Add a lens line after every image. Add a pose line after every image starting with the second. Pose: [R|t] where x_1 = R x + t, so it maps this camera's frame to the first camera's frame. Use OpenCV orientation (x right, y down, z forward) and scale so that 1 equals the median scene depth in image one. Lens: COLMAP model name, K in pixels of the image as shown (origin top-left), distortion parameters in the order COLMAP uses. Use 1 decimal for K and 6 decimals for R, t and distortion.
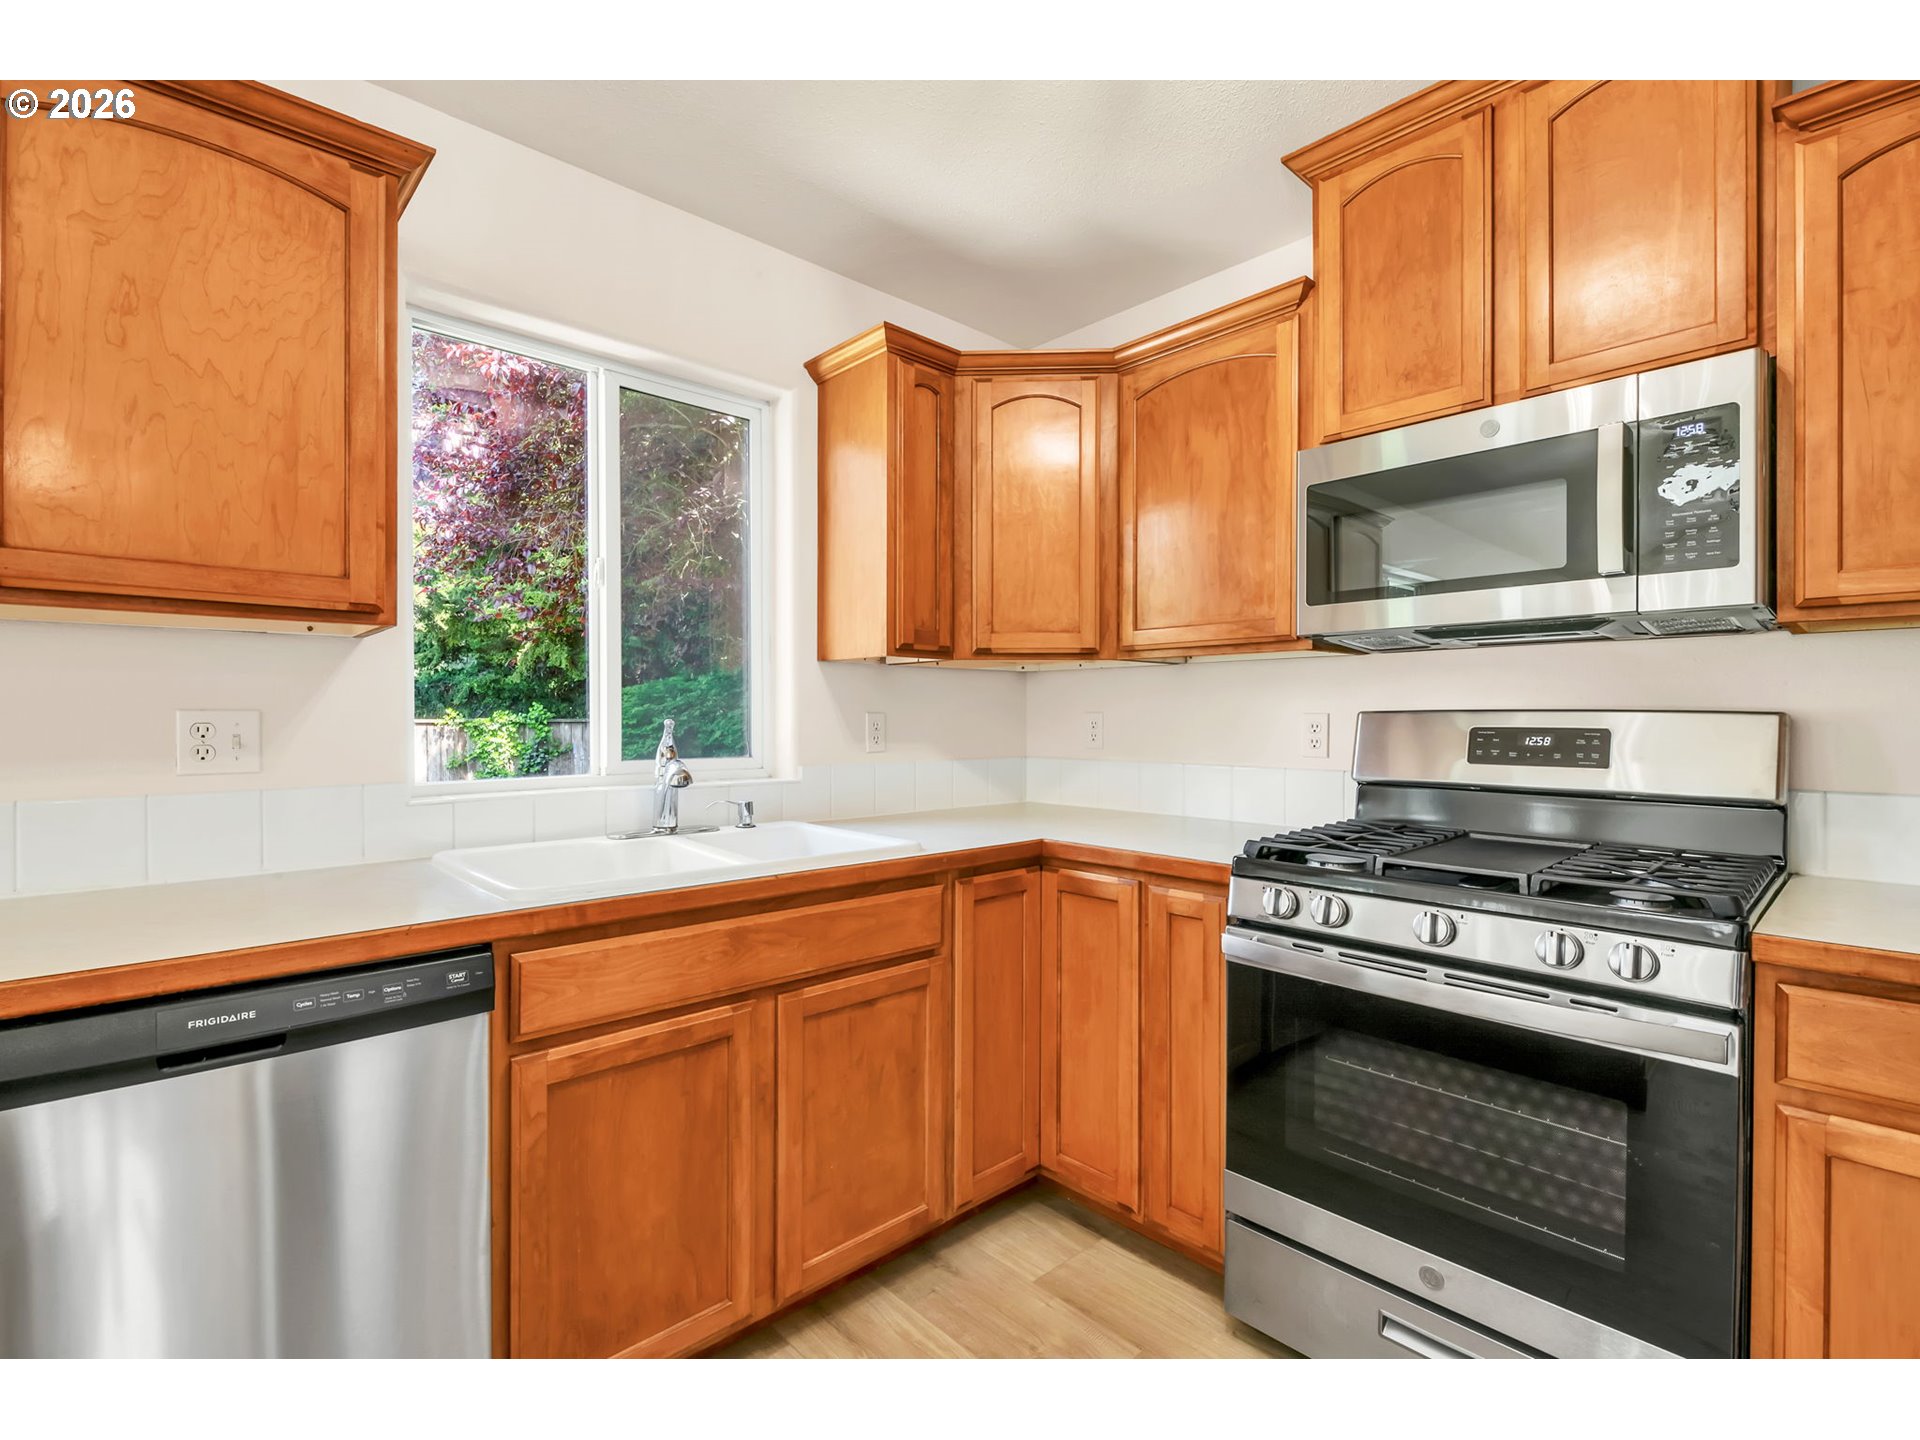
lens RADIAL K [[896.5, 0, 949.3], [0, 896.5, 730.2], [0, 0, 1]] dist [-0.004082, -0.000400]
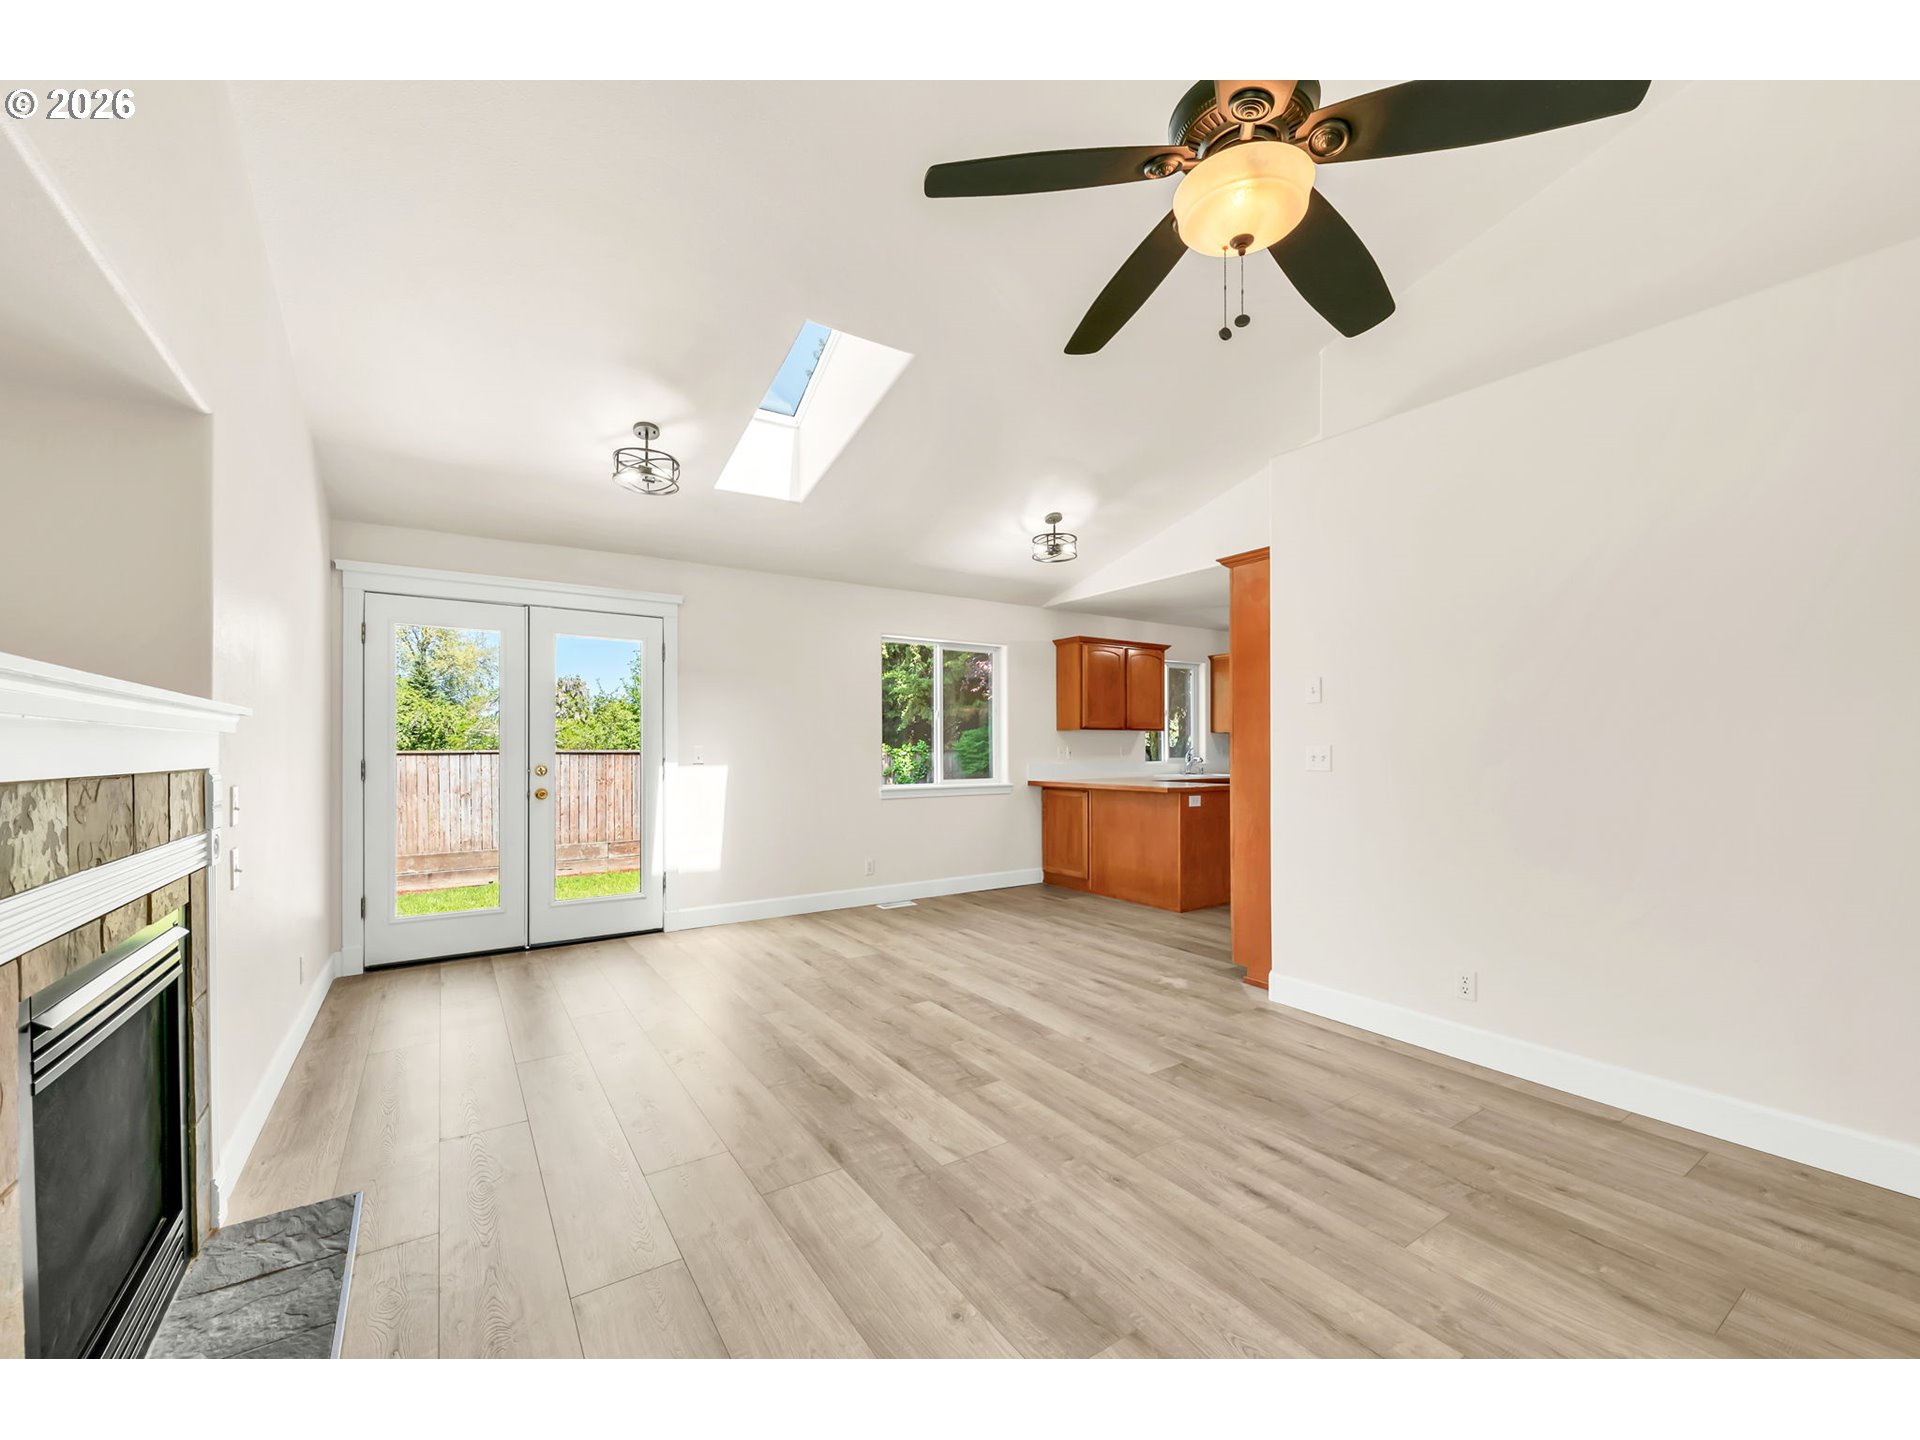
lens RADIAL K [[765.3, 0, 962.6], [0, 765.3, 751.3], [0, 0, 1]] dist [-0.001923, -0.000521]
pose [[0.988166, -0.001536, -0.153382, -1.127431], [-0.000021, 0.999949, -0.010148, 0.058423], [0.153390, 0.010031, 0.988115, -3.869570]]
